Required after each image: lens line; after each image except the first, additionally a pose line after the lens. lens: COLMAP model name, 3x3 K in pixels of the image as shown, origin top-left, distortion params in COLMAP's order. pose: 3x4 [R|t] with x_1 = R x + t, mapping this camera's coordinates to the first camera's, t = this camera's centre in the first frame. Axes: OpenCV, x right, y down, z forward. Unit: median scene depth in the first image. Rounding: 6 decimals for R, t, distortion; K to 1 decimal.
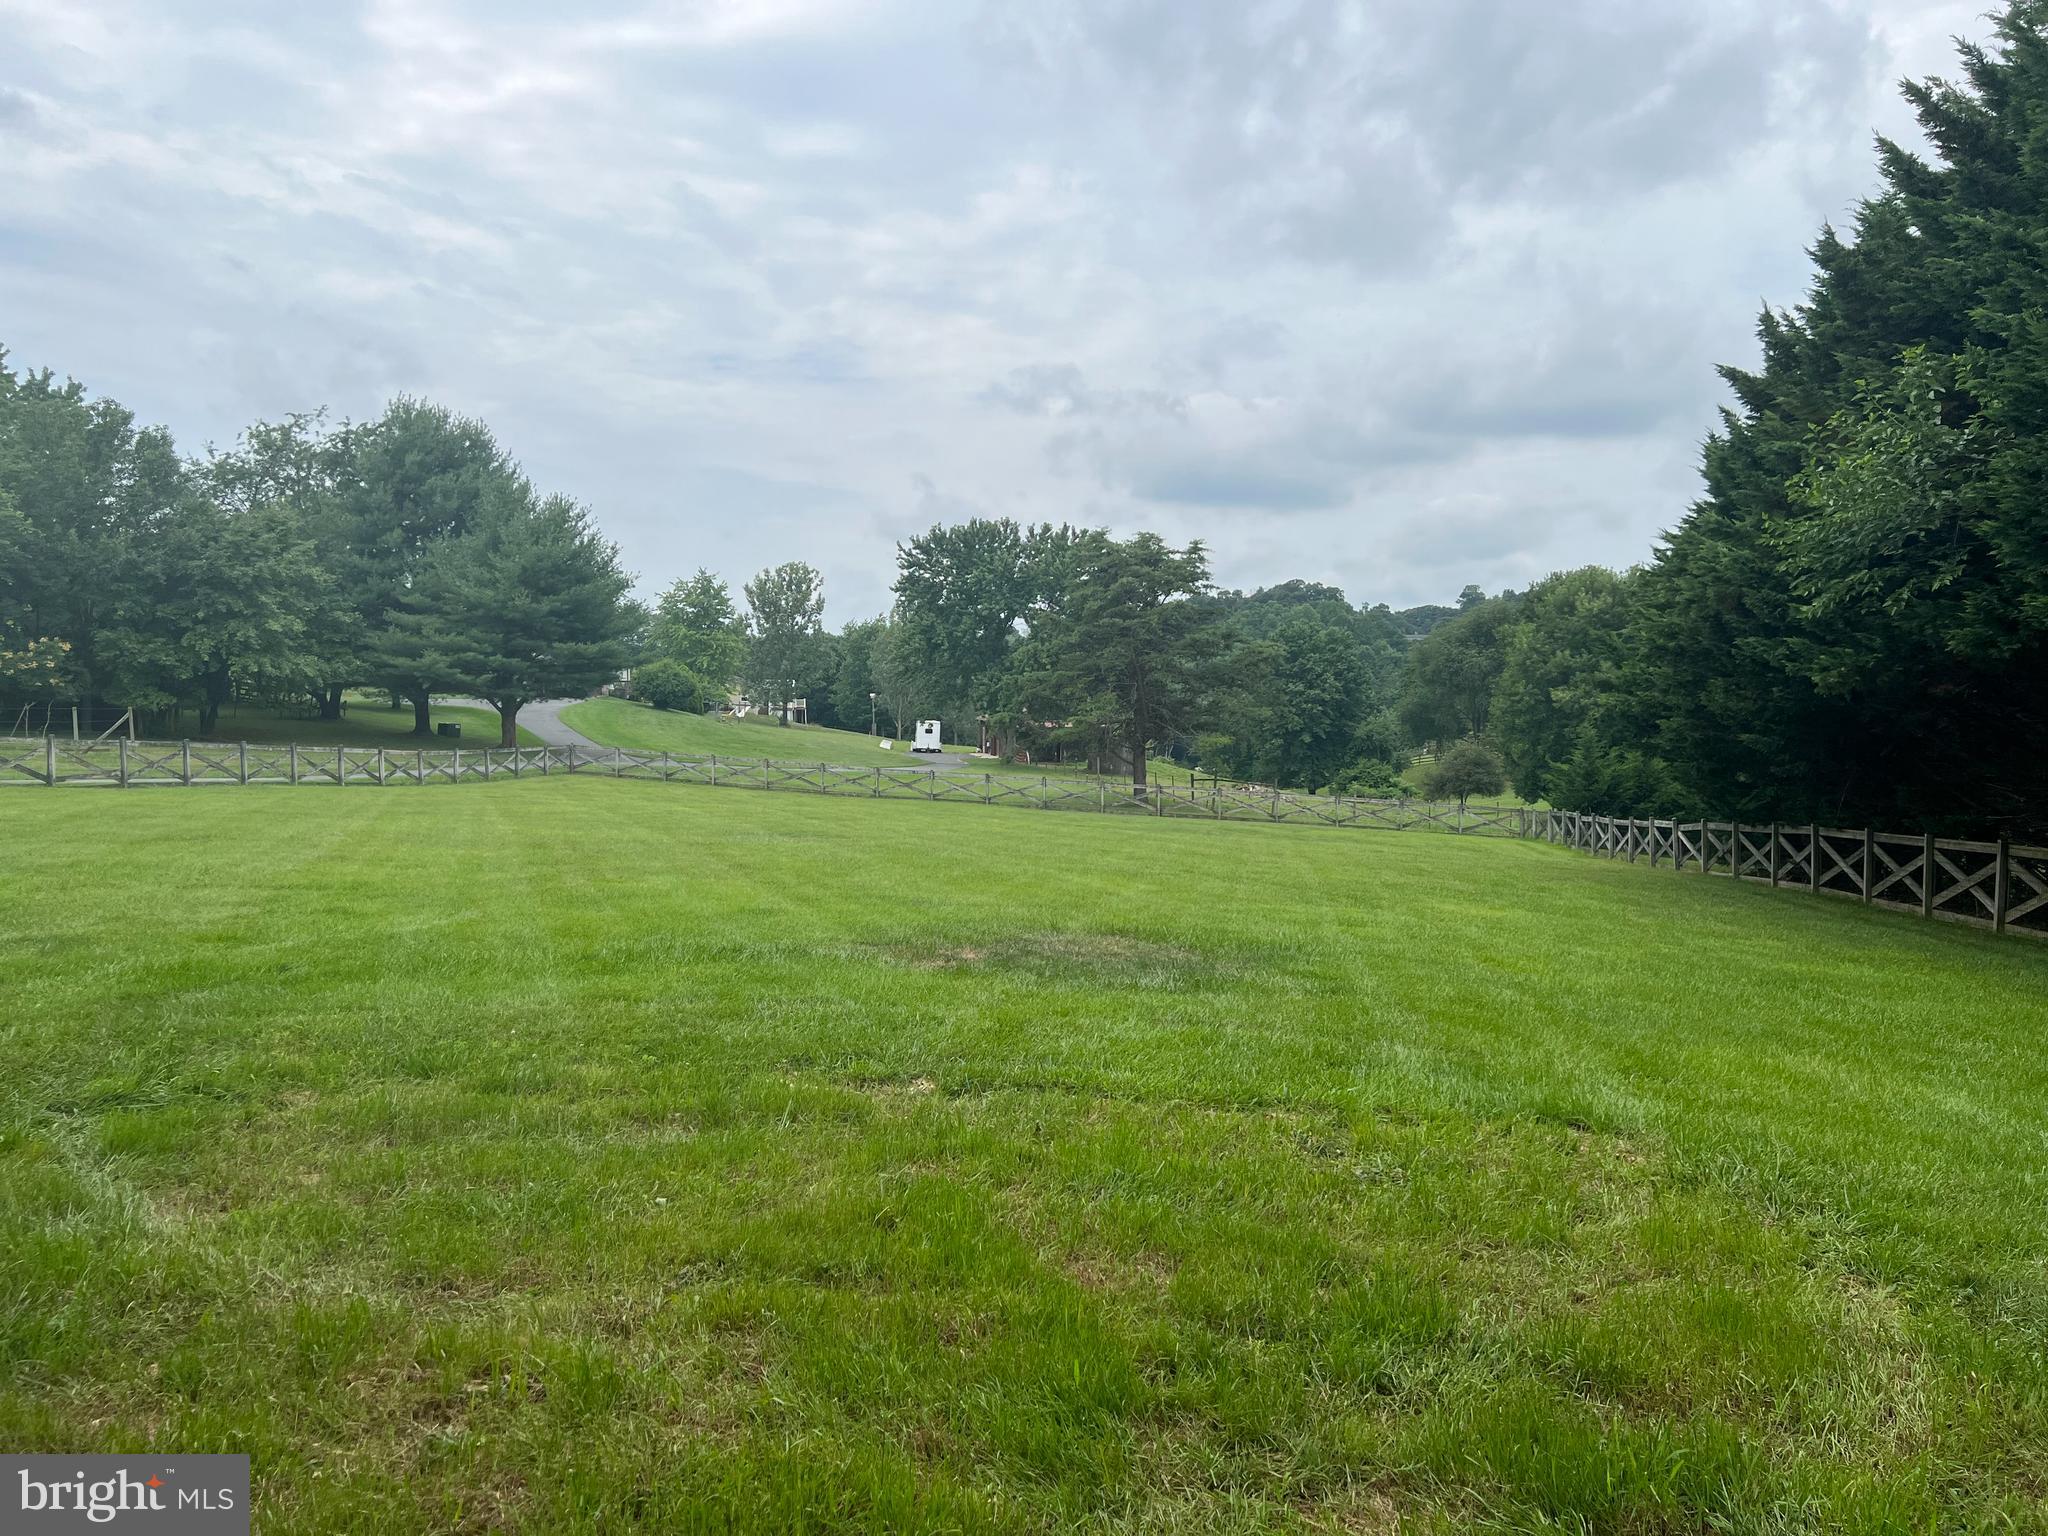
lens RADIAL K [[1529.1, 0, 1140.7], [0, 1529.1, 771.0], [0, 0, 1]] dist [0.150282, -0.163520]
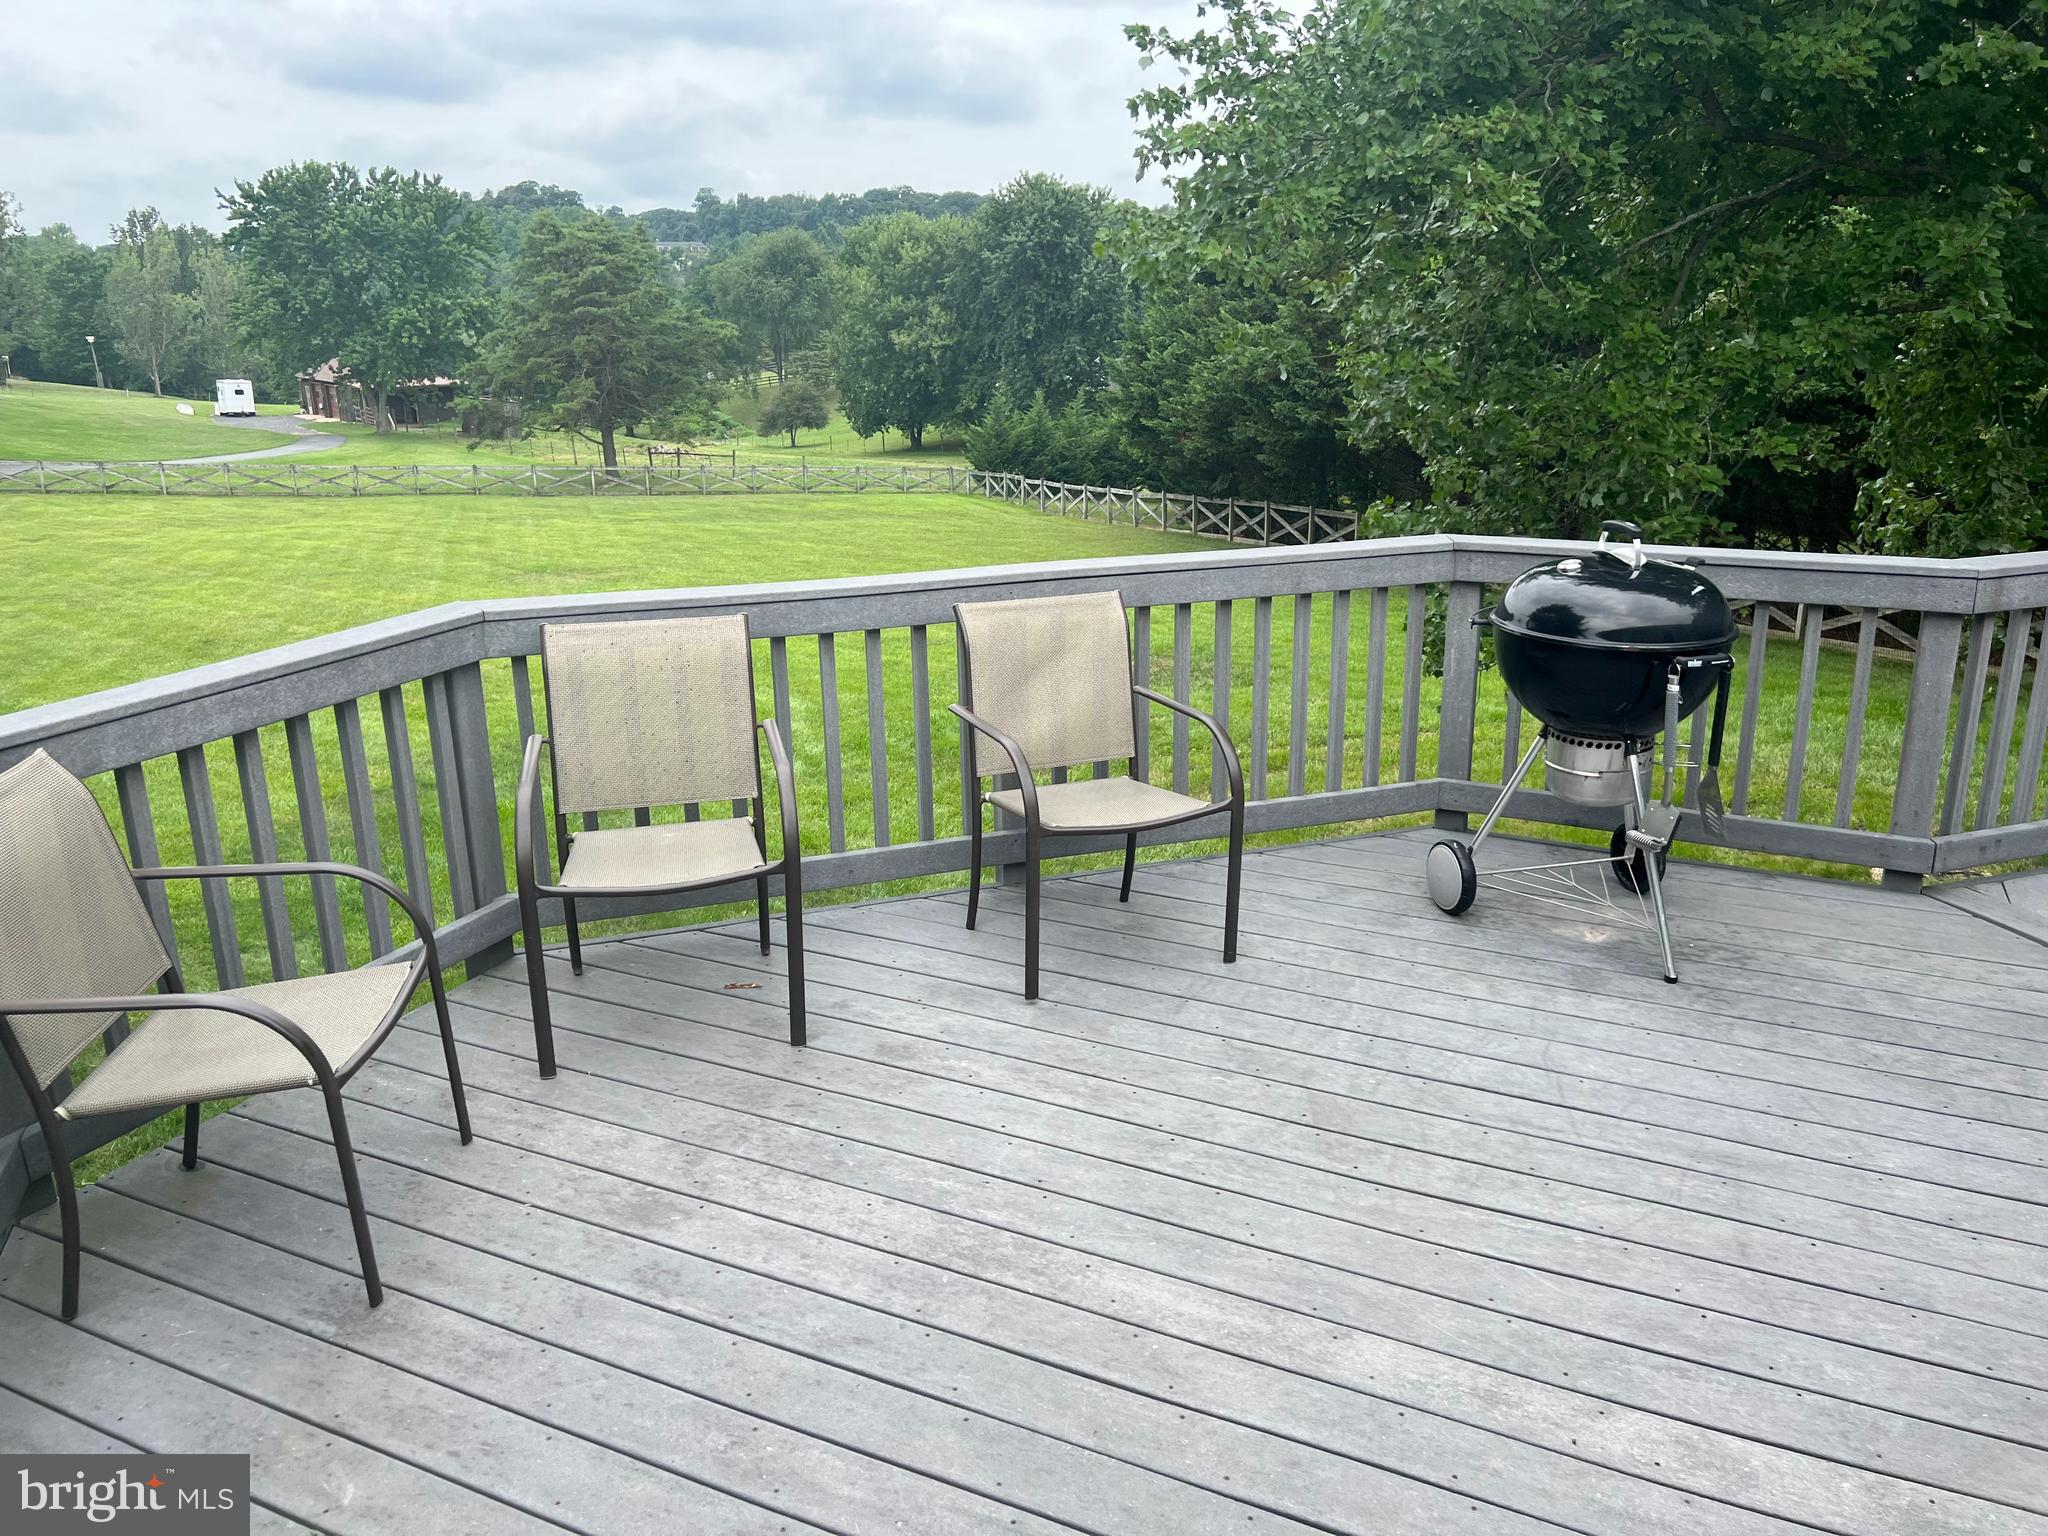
lens RADIAL K [[1625.3, 0, 1050.5], [0, 1625.3, 771.5], [0, 0, 1]] dist [0.110083, -0.171799]
pose [[0.876592, -0.156004, 0.455246, -0.262031], [0.033050, 0.963279, 0.266460, -0.072553], [-0.480098, -0.218531, 0.849559, -0.150995]]
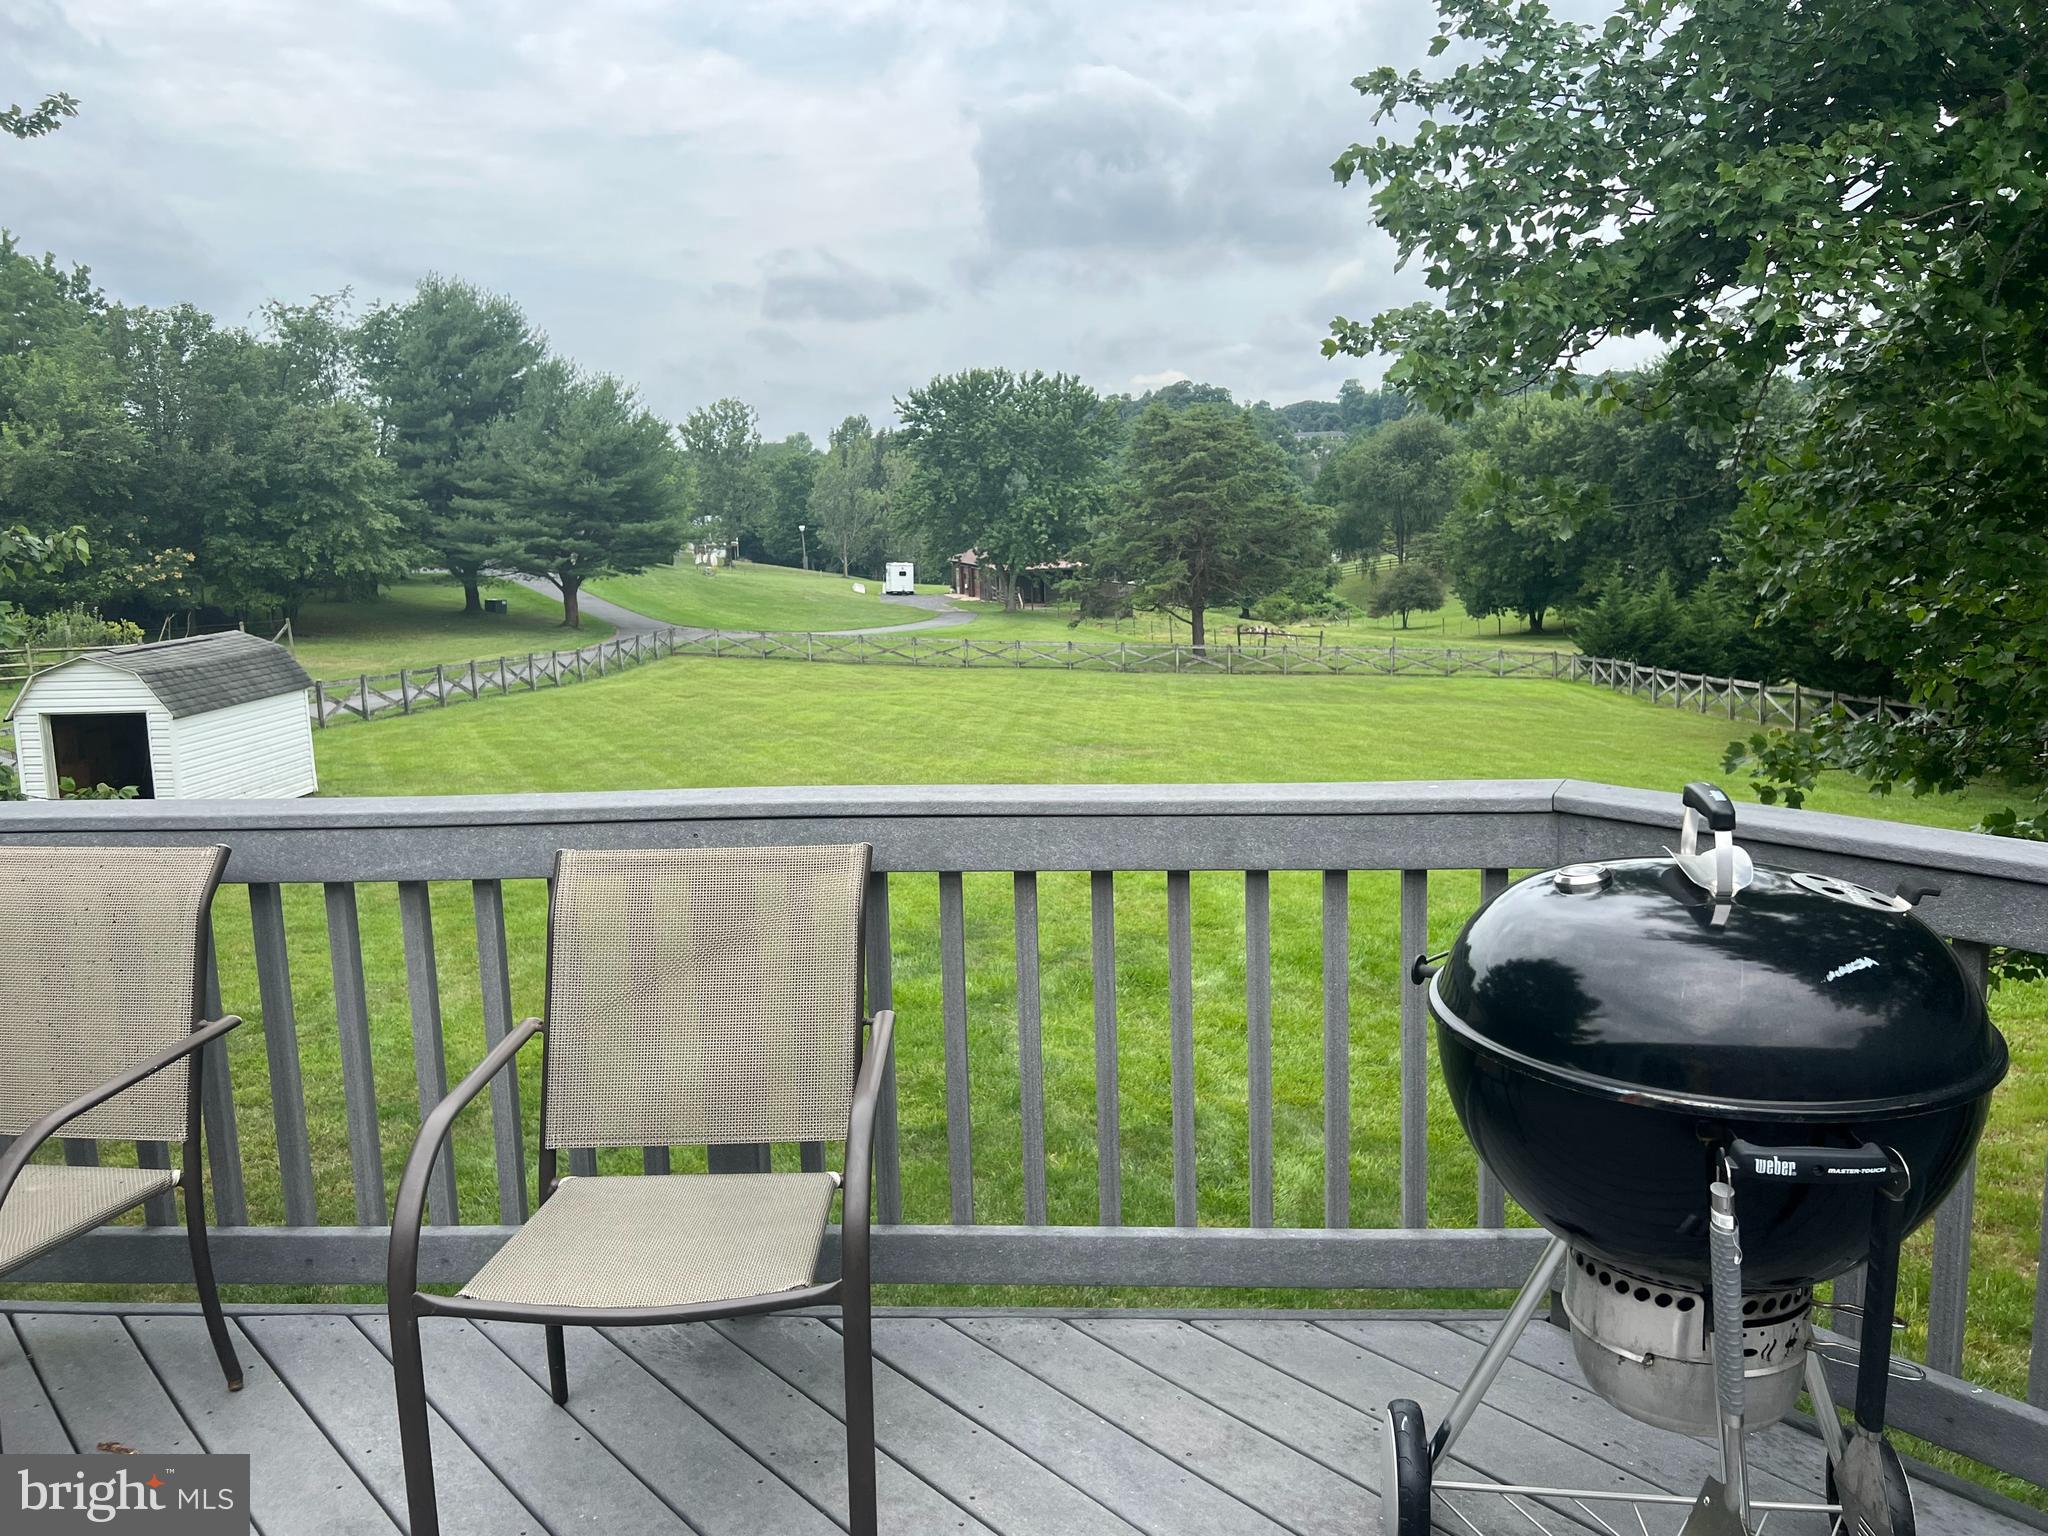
lens RADIAL K [[1625.3, 0, 1050.5], [0, 1625.3, 771.5], [0, 0, 1]] dist [0.110083, -0.171799]
pose [[0.993264, -0.053138, 0.102973, -0.210126], [0.037653, 0.988437, 0.146882, -0.067808], [-0.109588, -0.142015, 0.983780, -0.123751]]
